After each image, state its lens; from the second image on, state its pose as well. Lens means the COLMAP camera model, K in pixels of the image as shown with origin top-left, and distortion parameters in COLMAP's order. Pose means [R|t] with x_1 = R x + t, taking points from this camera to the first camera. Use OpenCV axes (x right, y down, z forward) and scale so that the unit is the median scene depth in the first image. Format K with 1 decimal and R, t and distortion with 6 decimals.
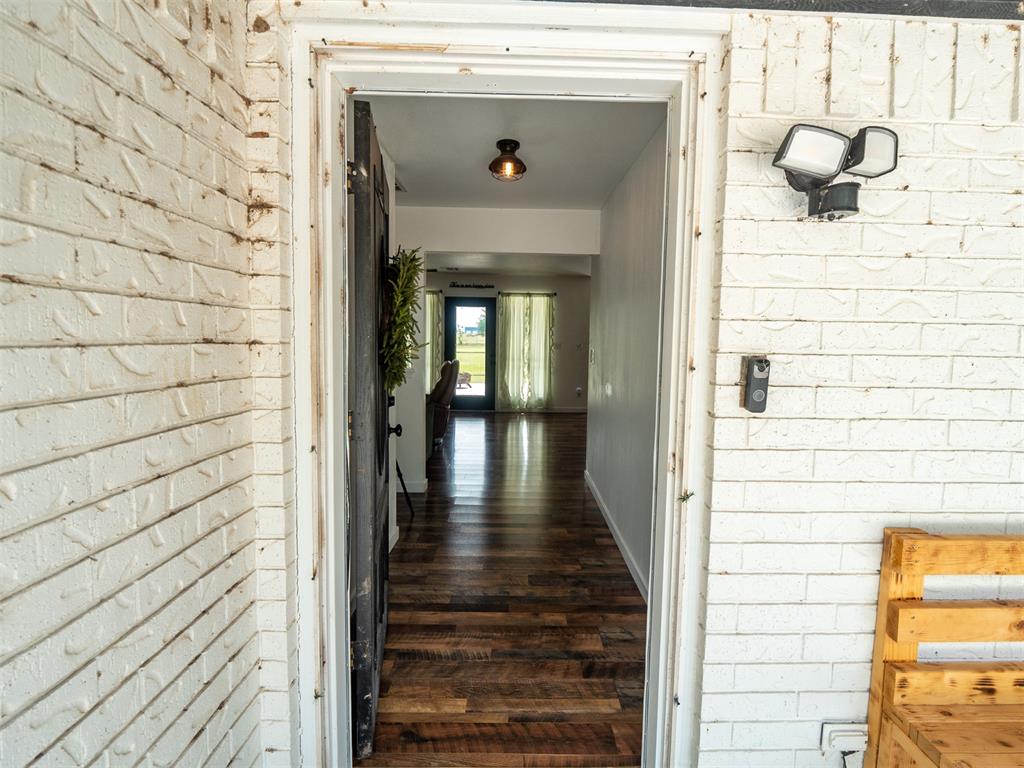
lens RADIAL K [[514.7, 0, 516.2], [0, 514.7, 377.8], [0, 0, 1]] dist [-0.006184, -0.002780]
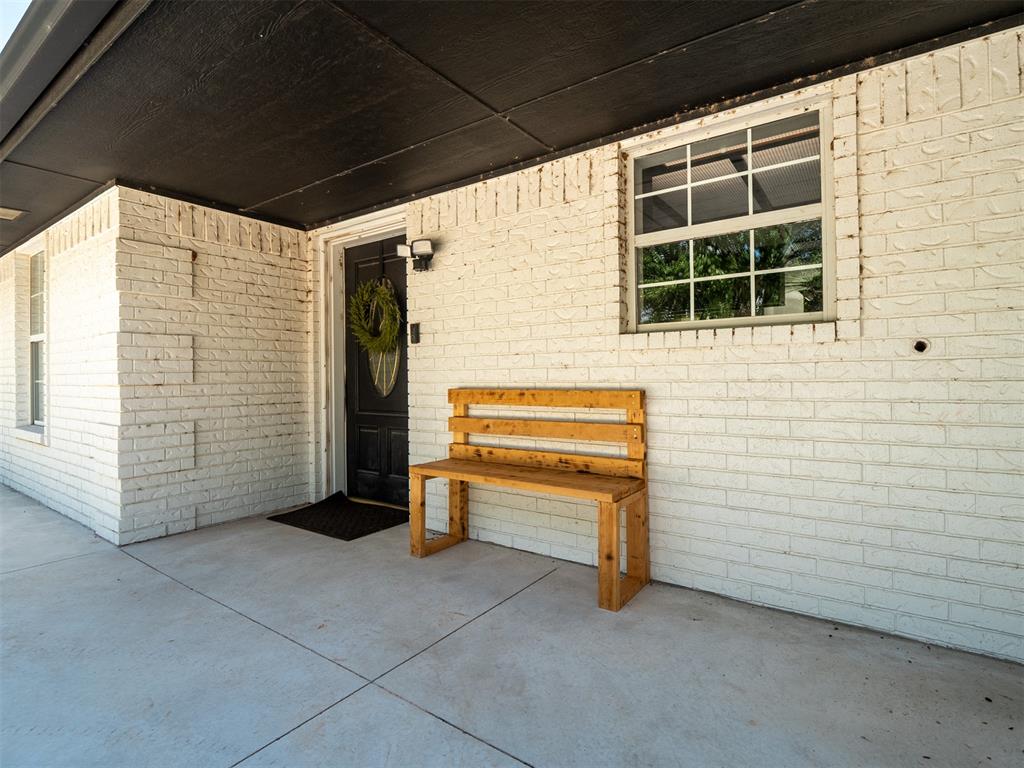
lens RADIAL K [[514.7, 0, 517.1], [0, 514.7, 384.3], [0, 0, 1]] dist [-0.006184, -0.002780]
pose [[0.806224, -0.015633, -0.591403, 2.527642], [-0.024155, 0.997947, -0.059308, 0.431299], [0.591117, 0.062101, 0.804192, -0.850613]]
